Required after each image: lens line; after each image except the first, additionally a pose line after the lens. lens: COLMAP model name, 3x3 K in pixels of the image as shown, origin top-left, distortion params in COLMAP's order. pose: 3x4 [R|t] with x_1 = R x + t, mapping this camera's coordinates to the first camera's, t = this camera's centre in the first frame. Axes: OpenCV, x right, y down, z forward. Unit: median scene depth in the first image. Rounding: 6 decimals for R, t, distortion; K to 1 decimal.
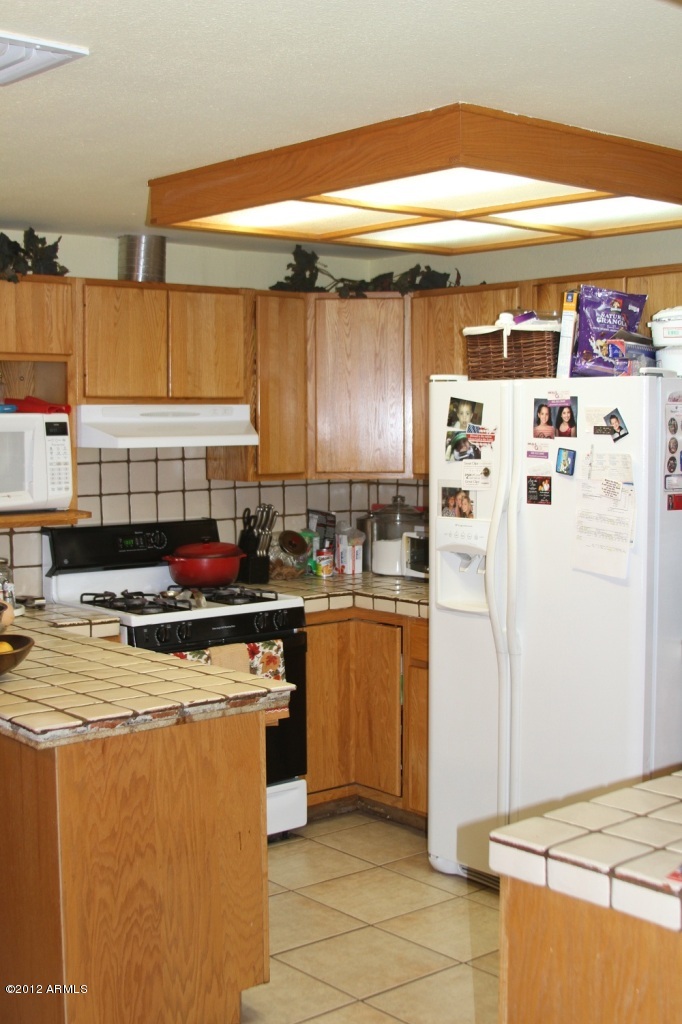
lens RADIAL K [[1334.3, 0, 341.0], [0, 1334.3, 512.0], [0, 0, 1]] dist [-0.190409, 0.020889]
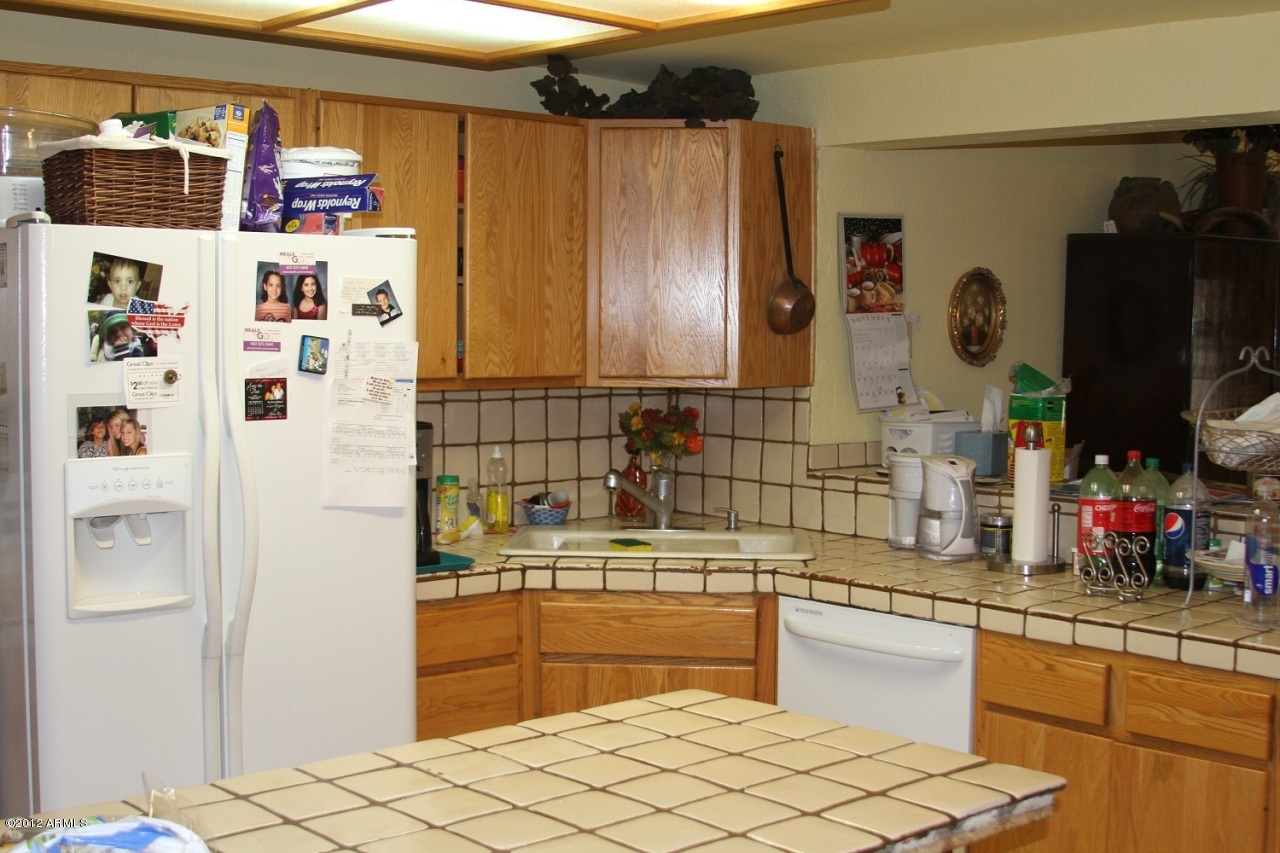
lens RADIAL K [[1667.9, 0, 640.0], [0, 1667.9, 426.5], [0, 0, 1]] dist [-0.190409, 0.020889]
pose [[-0.042489, -0.065771, 0.996930, -0.691568], [0.050777, 0.996399, 0.067900, -0.049858], [-0.997806, 0.053506, -0.038996, 0.849585]]
